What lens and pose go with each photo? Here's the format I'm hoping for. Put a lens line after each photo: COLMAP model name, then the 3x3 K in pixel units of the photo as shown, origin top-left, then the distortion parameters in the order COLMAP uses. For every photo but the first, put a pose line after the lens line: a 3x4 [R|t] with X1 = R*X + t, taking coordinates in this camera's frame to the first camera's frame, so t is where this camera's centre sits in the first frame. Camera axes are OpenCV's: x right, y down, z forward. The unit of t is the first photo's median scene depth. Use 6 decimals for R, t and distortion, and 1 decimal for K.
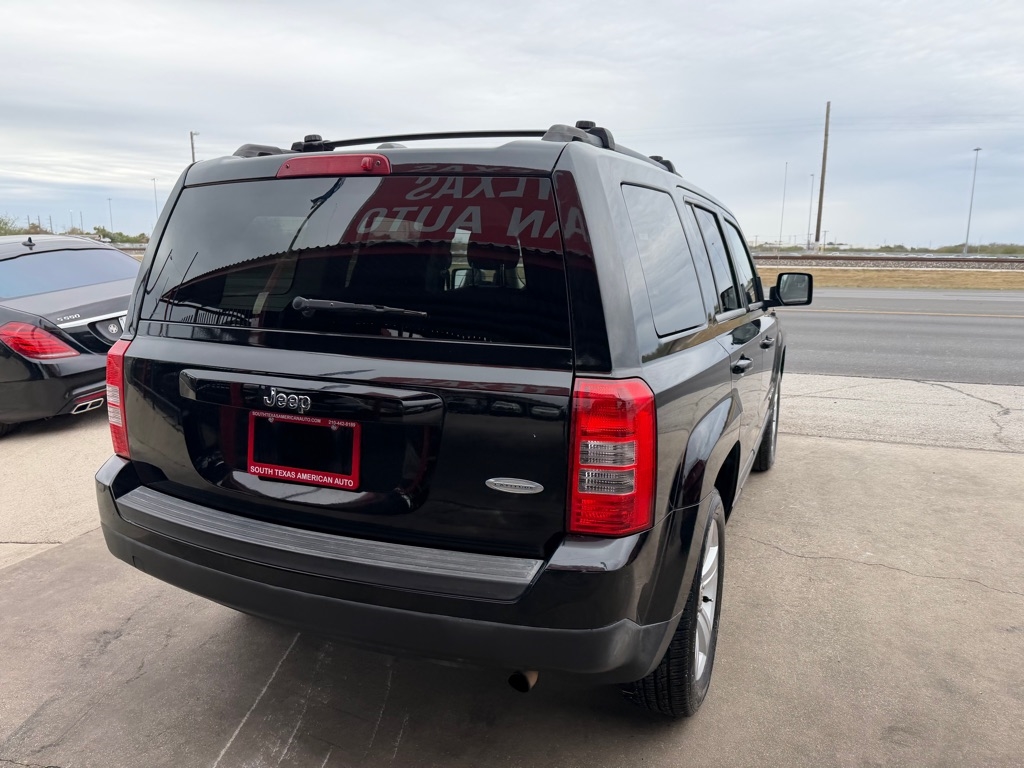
lens RADIAL K [[722.3, 0, 512.0], [0, 722.3, 384.0], [0, 0, 1]] dist [0.023459, -0.029436]
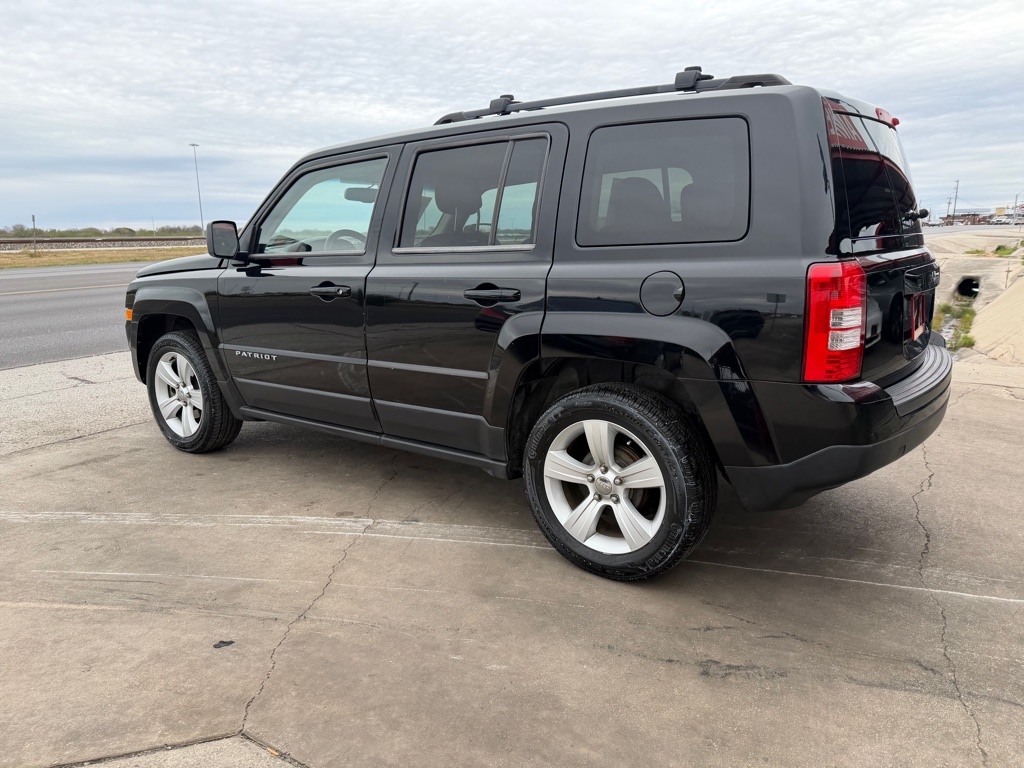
lens RADIAL K [[719.9, 0, 512.0], [0, 719.9, 384.0], [0, 0, 1]] dist [0.031984, -0.042186]
pose [[0.215212, -0.215261, 0.952547, -1.506382], [0.194253, 0.965348, 0.174265, -0.150162], [-0.957053, 0.147531, 0.249570, 1.139083]]
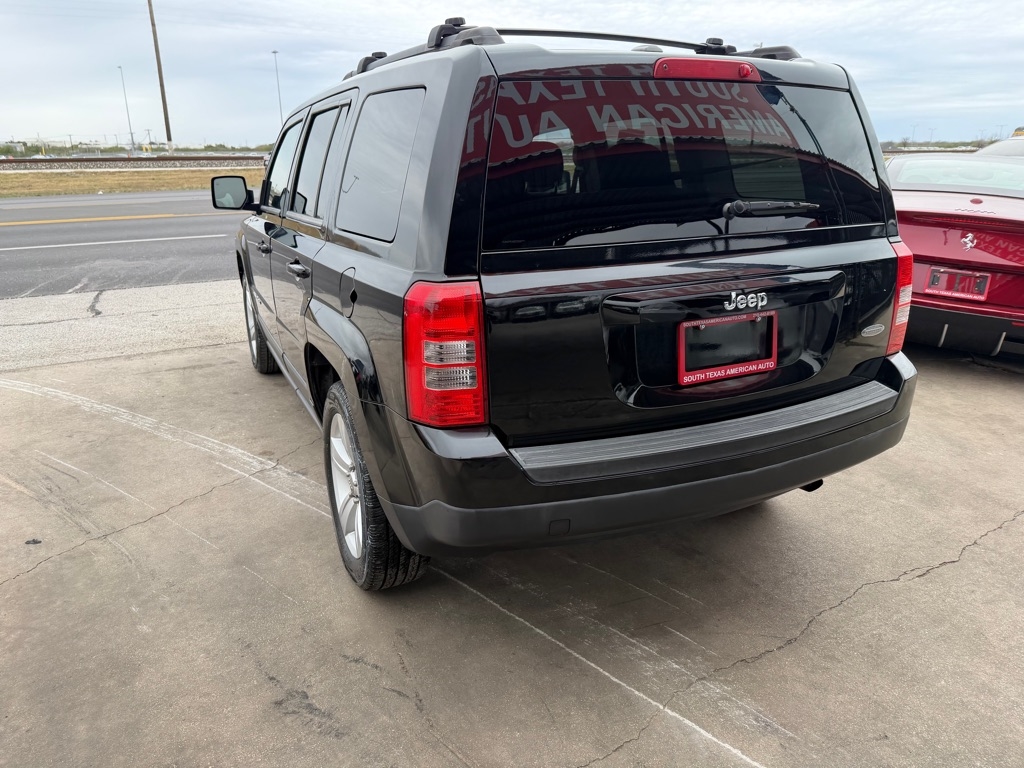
lens RADIAL K [[723.3, 0, 507.7], [0, 723.3, 376.5], [0, 0, 1]] dist [0.018665, -0.025558]
pose [[0.662407, -0.238001, 0.710332, -1.007349], [0.151391, 0.971157, 0.184214, -0.090346], [-0.733687, -0.014487, 0.679333, 0.404114]]
